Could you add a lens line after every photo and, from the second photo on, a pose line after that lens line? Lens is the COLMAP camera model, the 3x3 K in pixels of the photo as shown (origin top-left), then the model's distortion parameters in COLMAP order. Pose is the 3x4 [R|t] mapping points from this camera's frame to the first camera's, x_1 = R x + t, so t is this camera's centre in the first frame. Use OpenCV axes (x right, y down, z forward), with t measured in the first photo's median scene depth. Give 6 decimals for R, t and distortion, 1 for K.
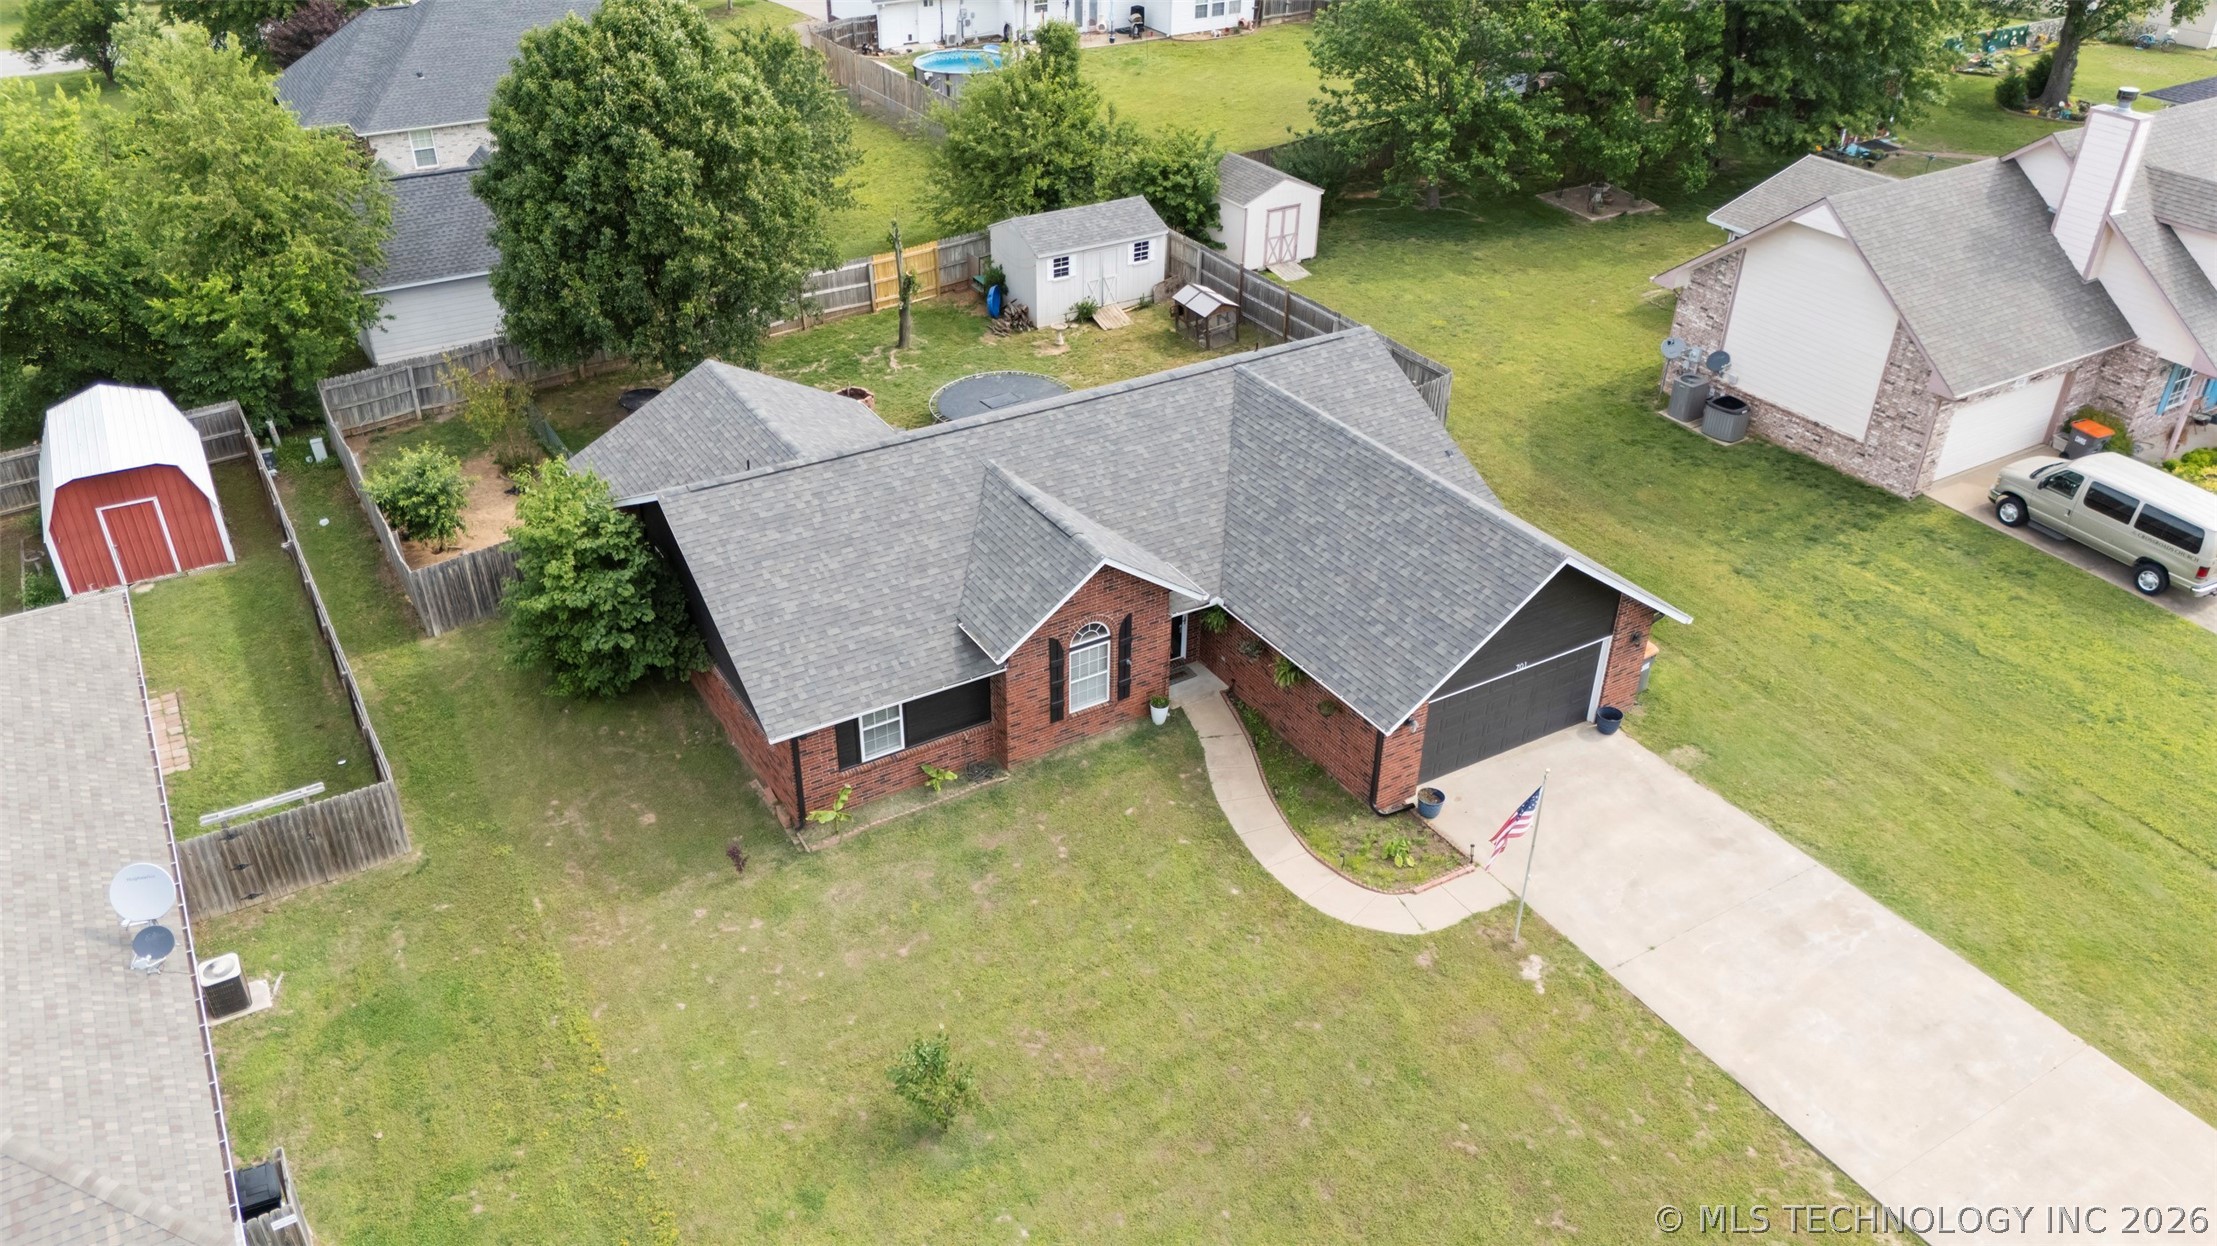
lens RADIAL K [[1632.2, 0, 1103.0], [0, 1632.2, 632.9], [0, 0, 1]] dist [0.086965, -0.111561]
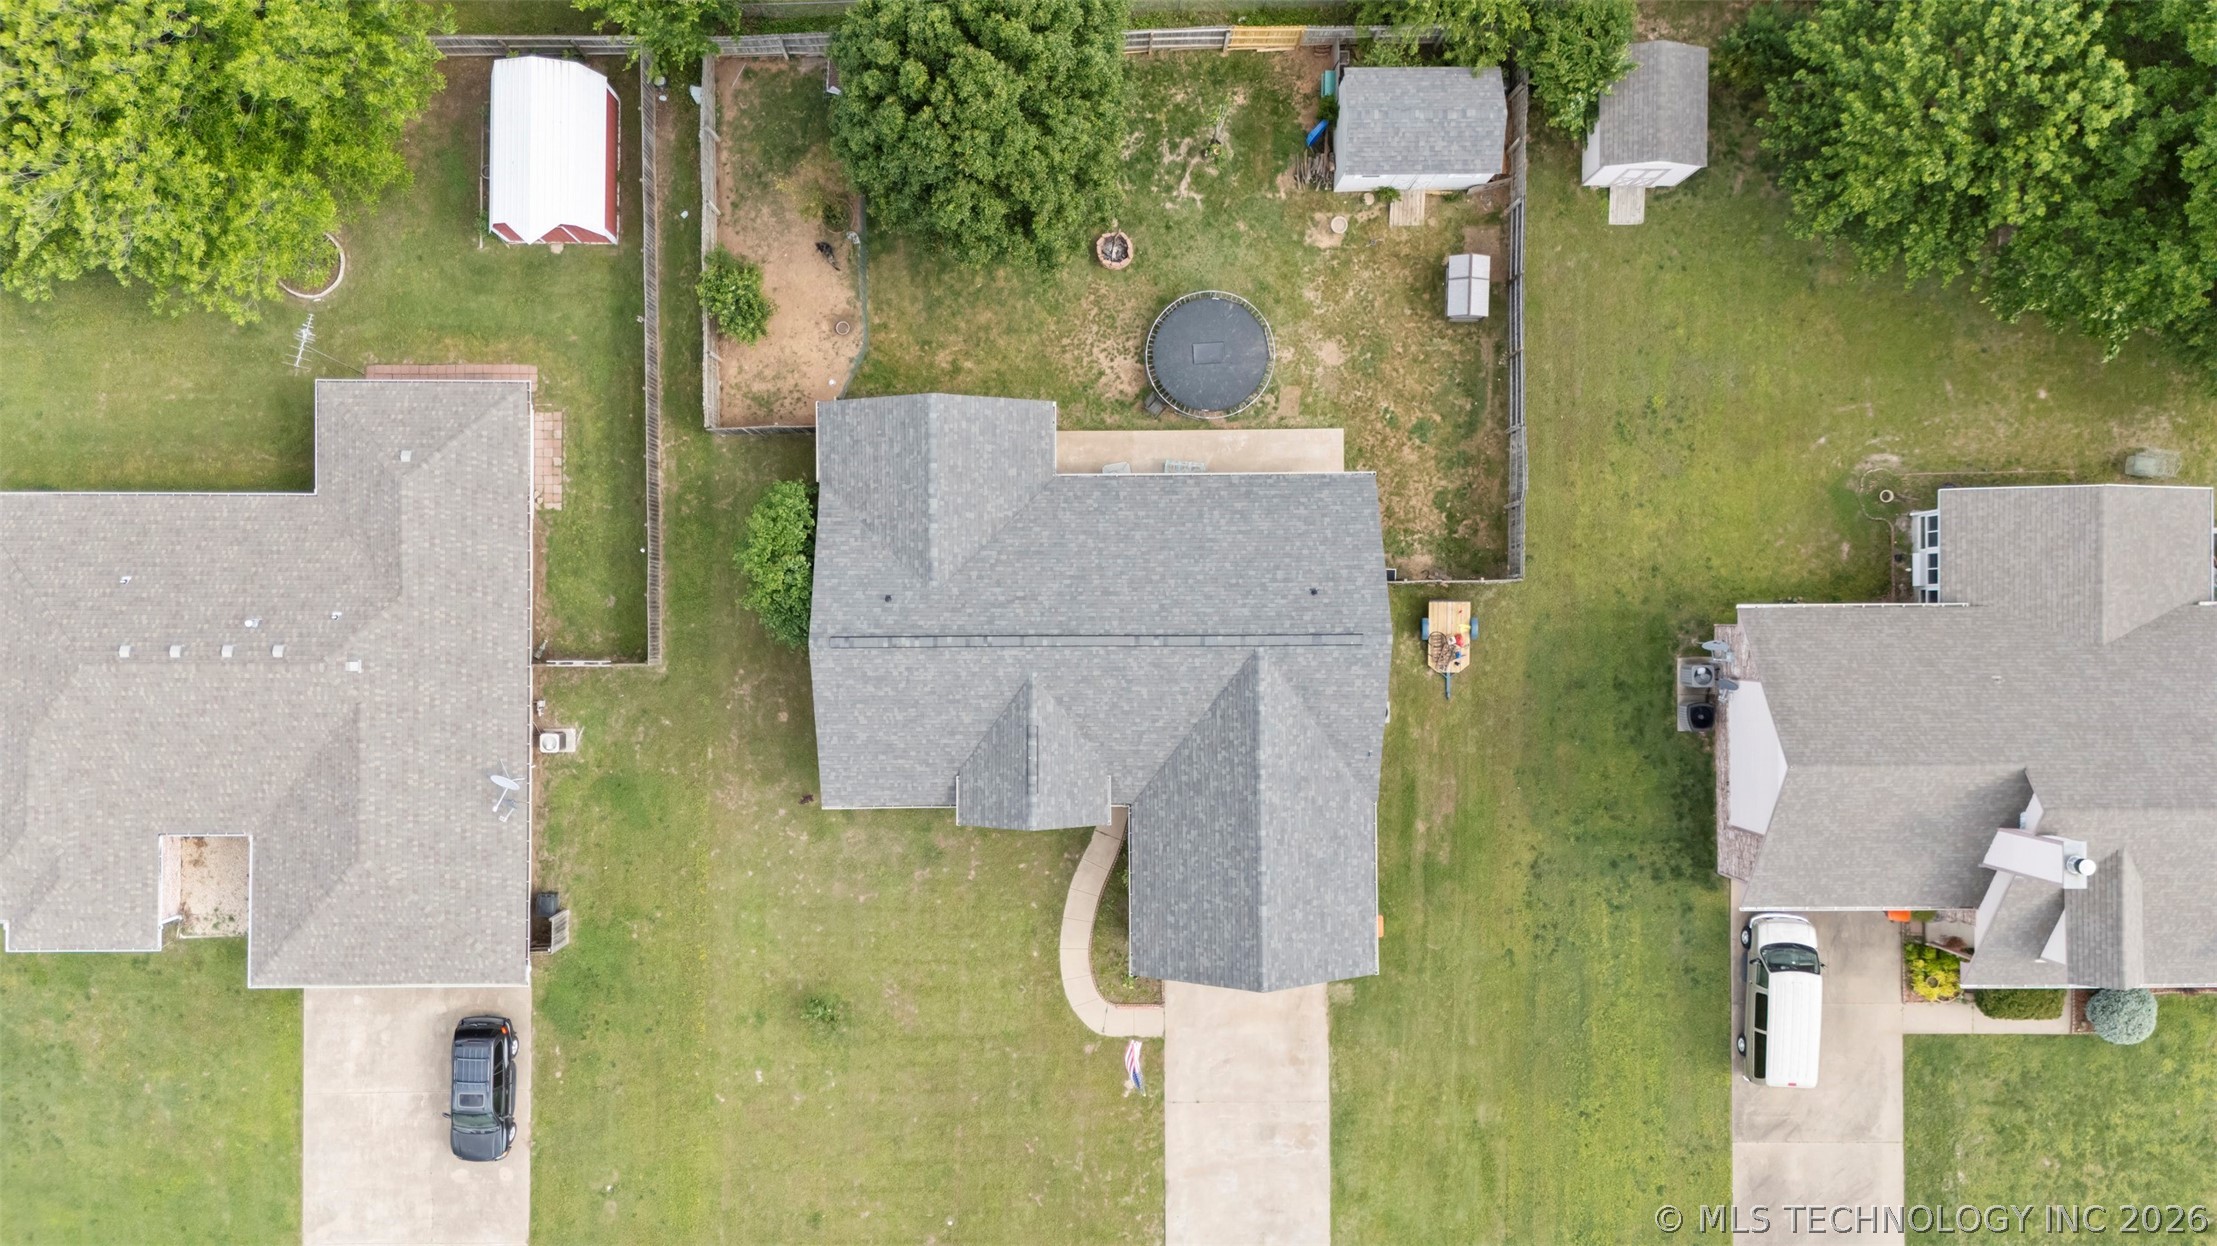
lens RADIAL K [[1632.2, 0, 1103.0], [0, 1632.2, 632.9], [0, 0, 1]] dist [0.086965, -0.111561]
pose [[0.858291, 0.513112, 0.007233, -0.037060], [-0.279978, 0.456418, 0.844568, -1.122586], [0.430057, -0.726910, 0.535399, 0.225264]]
